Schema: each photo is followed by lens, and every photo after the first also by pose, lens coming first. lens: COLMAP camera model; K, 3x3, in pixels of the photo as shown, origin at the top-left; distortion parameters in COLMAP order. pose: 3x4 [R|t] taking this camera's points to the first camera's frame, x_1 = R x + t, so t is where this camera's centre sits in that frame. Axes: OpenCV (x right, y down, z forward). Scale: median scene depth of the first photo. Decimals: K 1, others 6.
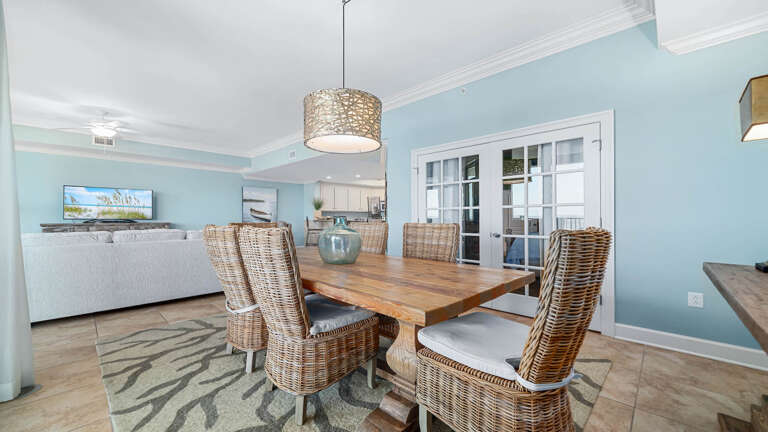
lens RADIAL K [[293.4, 0, 387.6], [0, 293.4, 215.7], [0, 0, 1]] dist [-0.000390, -0.000563]
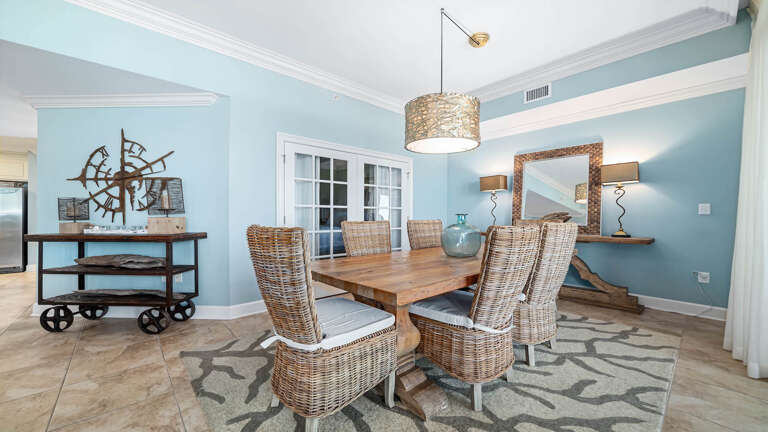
lens RADIAL K [[293.4, 0, 383.2], [0, 293.4, 215.0], [0, 0, 1]] dist [-0.000390, -0.000563]
pose [[0.069128, 0.004776, 0.997596, -0.871785], [-0.008851, 0.999952, -0.004174, 0.007519], [-0.997569, -0.008542, 0.069167, 0.819814]]
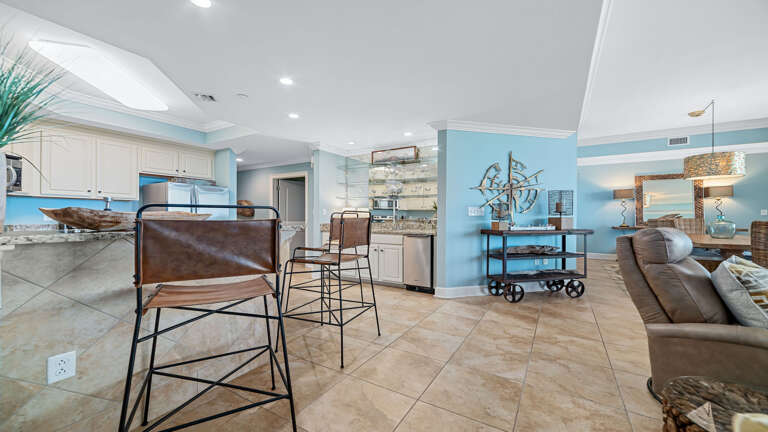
lens RADIAL K [[293.4, 0, 387.6], [0, 293.4, 219.2], [0, 0, 1]] dist [-0.000390, -0.000563]
pose [[-0.230636, -0.005938, 0.973022, -1.079935], [-0.002925, 0.999981, 0.005409, 0.017966], [-0.973036, -0.001598, -0.230649, 2.466996]]
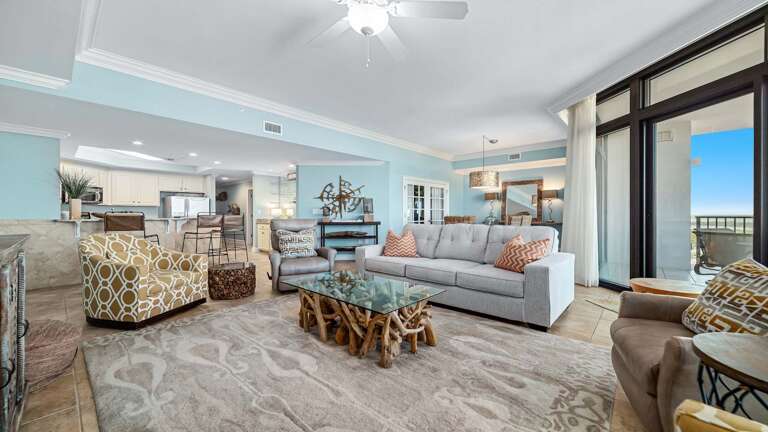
lens RADIAL K [[293.4, 0, 384.5], [0, 293.4, 213.4], [0, 0, 1]] dist [-0.000390, -0.000563]
pose [[-0.045141, 0.004905, 0.998969, -2.061520], [-0.000666, 0.999988, -0.004940, 0.016693], [-0.998980, -0.000888, -0.045137, 1.483367]]
